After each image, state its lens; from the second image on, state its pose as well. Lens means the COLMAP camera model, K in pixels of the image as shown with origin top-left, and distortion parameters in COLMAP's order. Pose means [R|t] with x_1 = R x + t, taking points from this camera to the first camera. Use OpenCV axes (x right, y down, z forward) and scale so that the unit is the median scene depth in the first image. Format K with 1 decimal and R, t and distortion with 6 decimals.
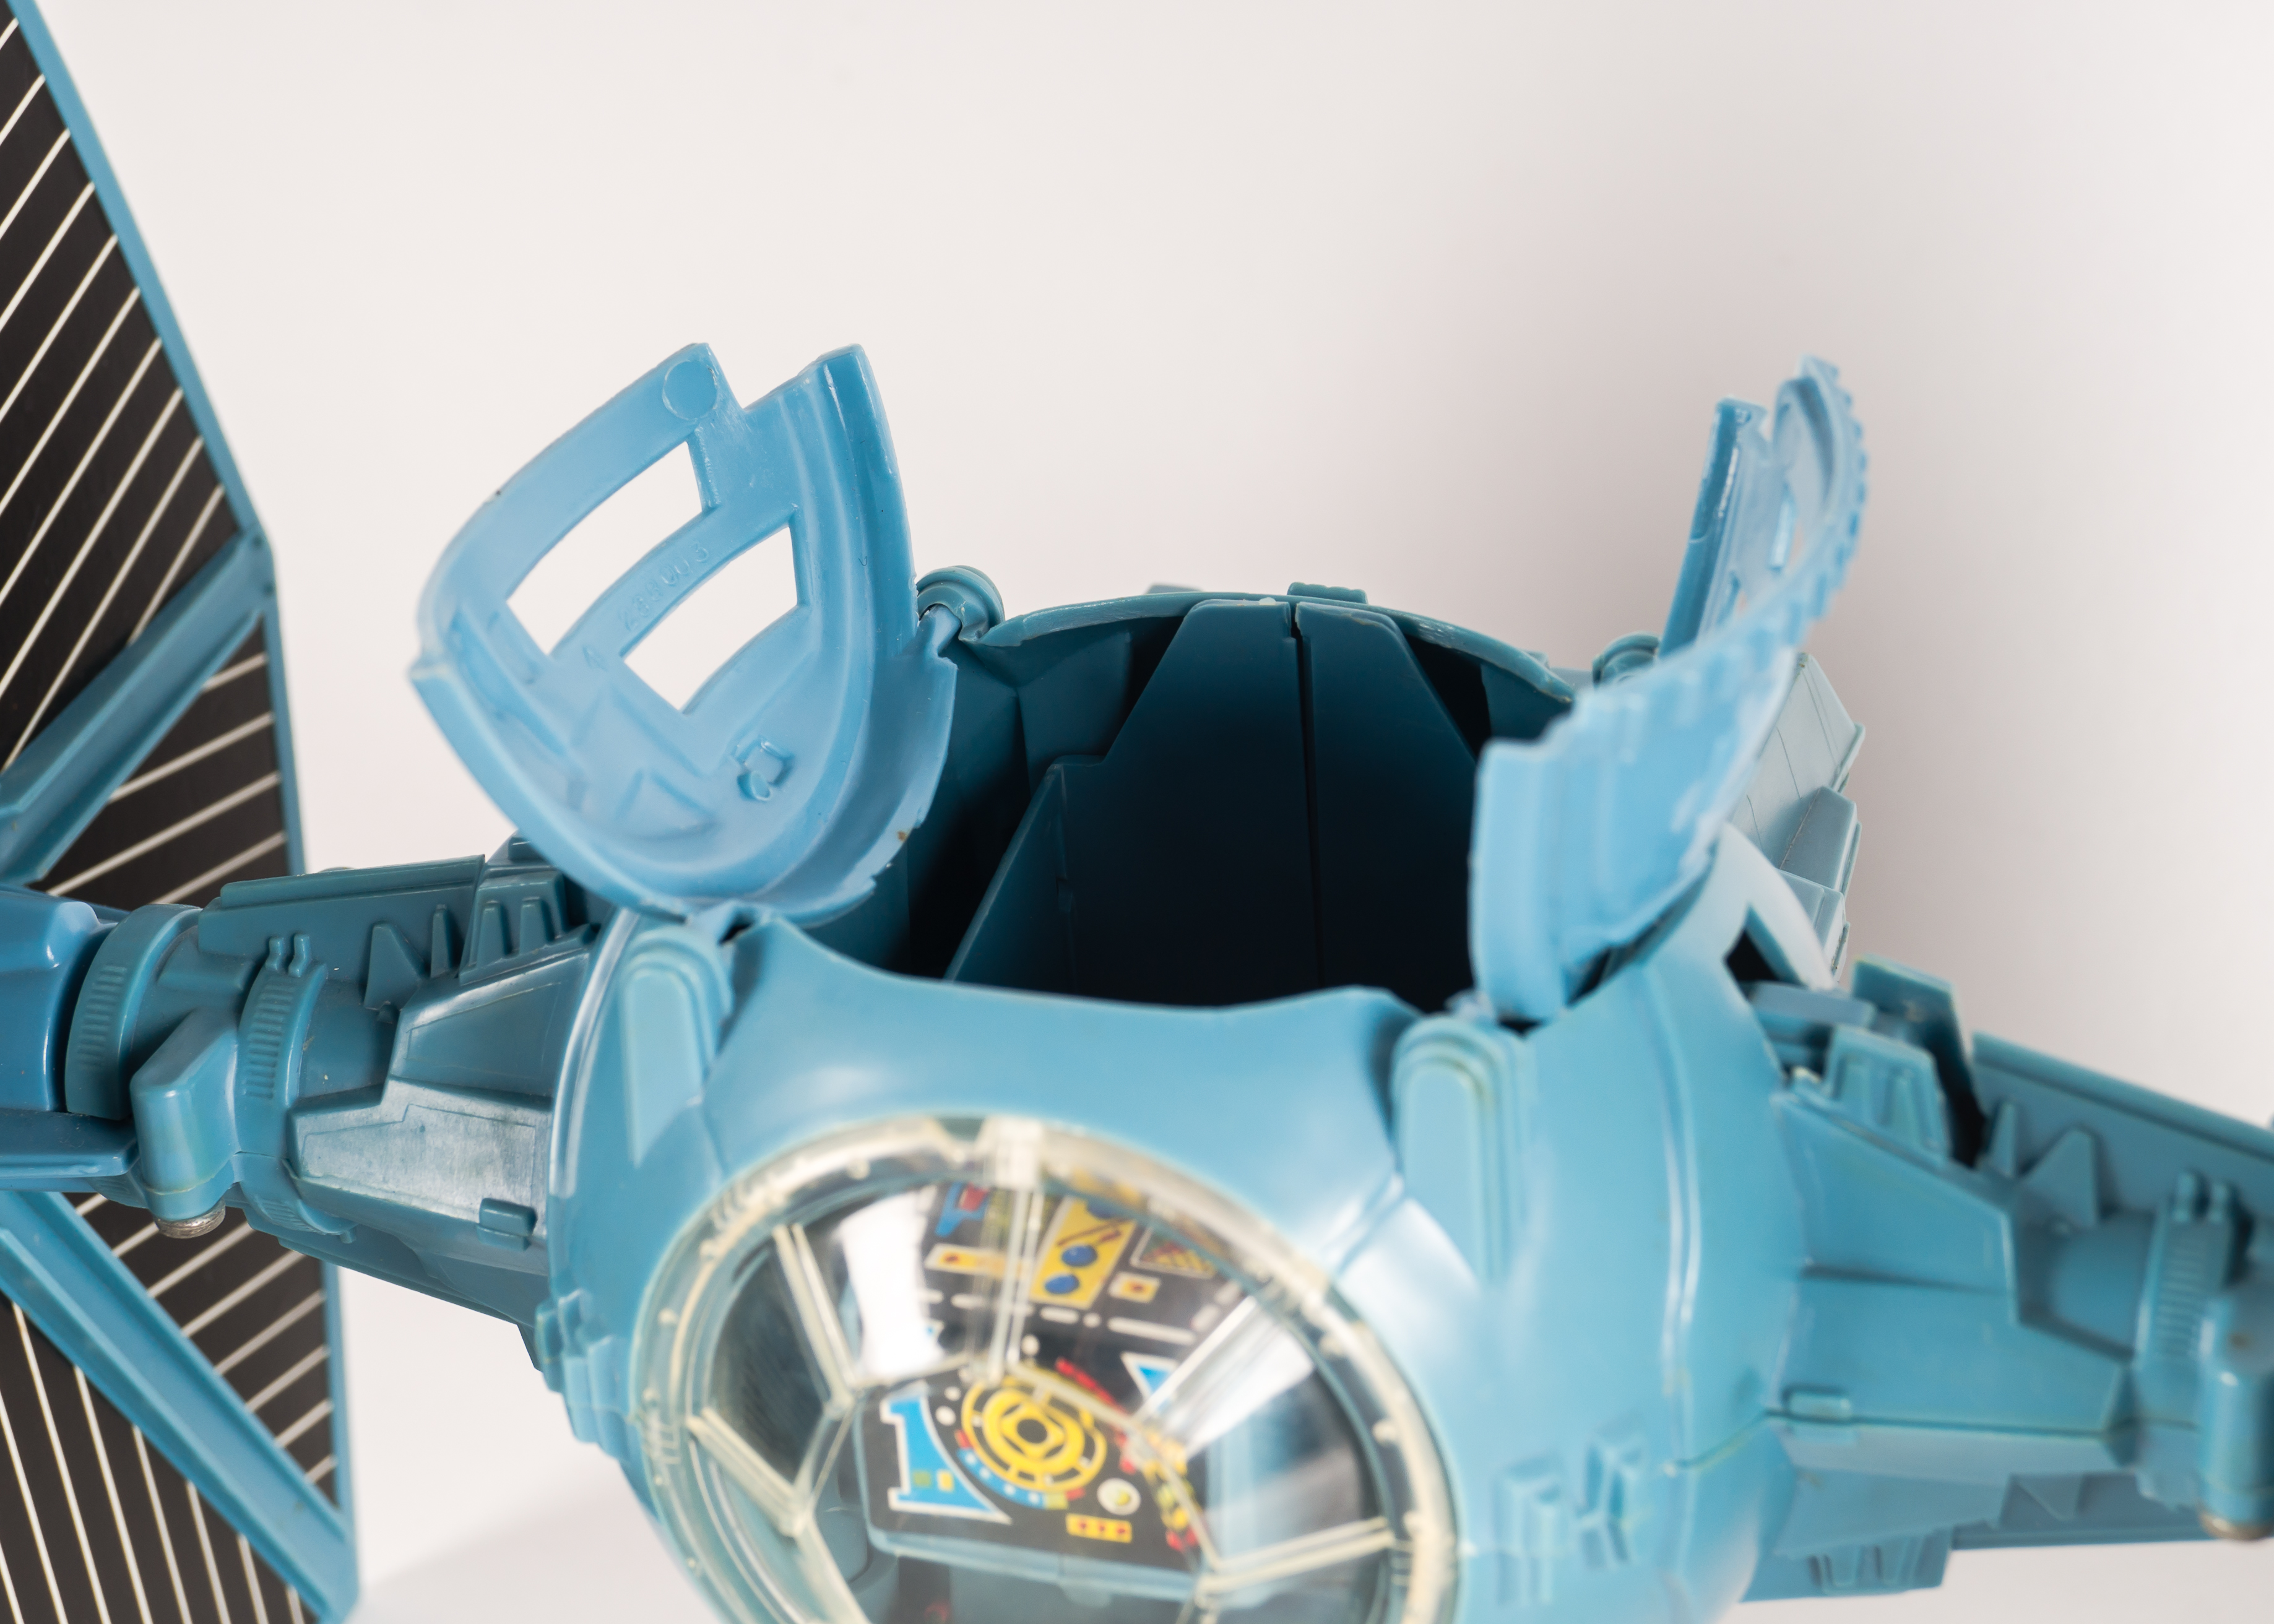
lens RADIAL K [[4515.0, 0, 1137.0], [0, 4515.0, 812.0], [0, 0, 1]] dist [-0.037803, -0.077759]
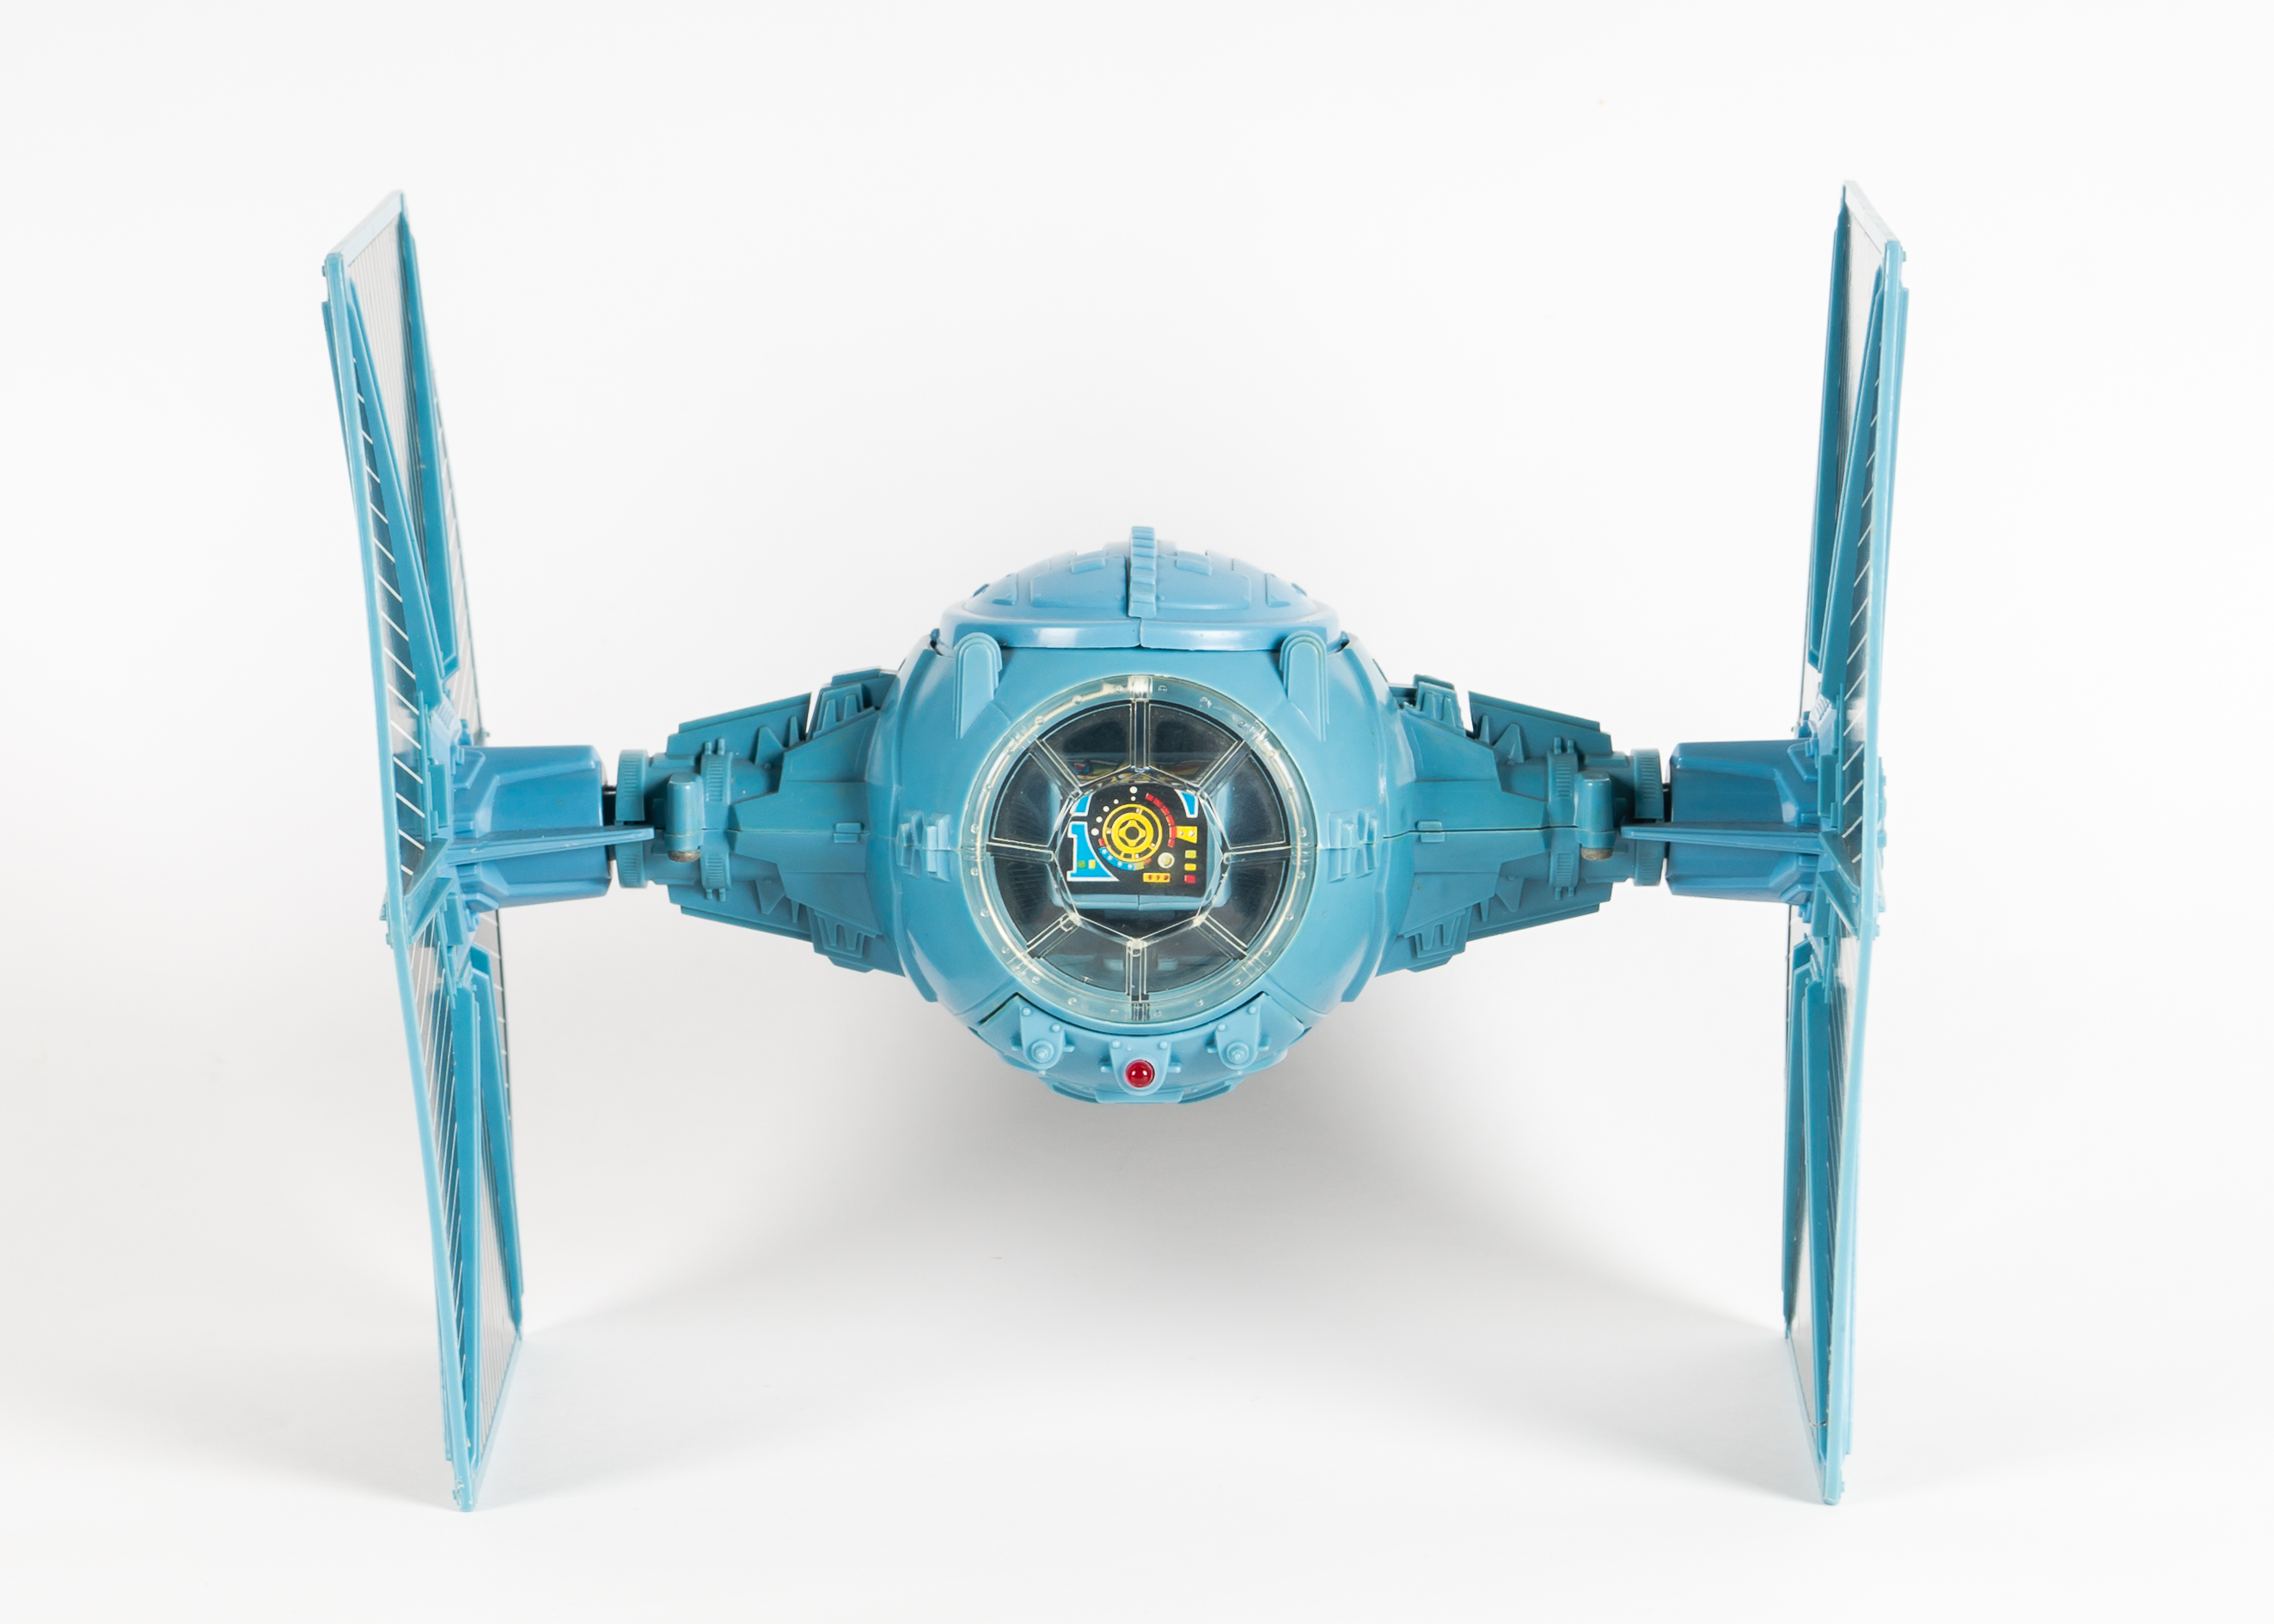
lens RADIAL K [[4514.7, 0, 1137.0], [0, 4514.7, 812.0], [0, 0, 1]] dist [-0.037803, -0.077759]
pose [[0.957850, -0.003914, 0.287243, -0.722804], [0.090434, 0.953176, -0.288577, 0.831570], [-0.272663, 0.302390, 0.913354, -1.243694]]
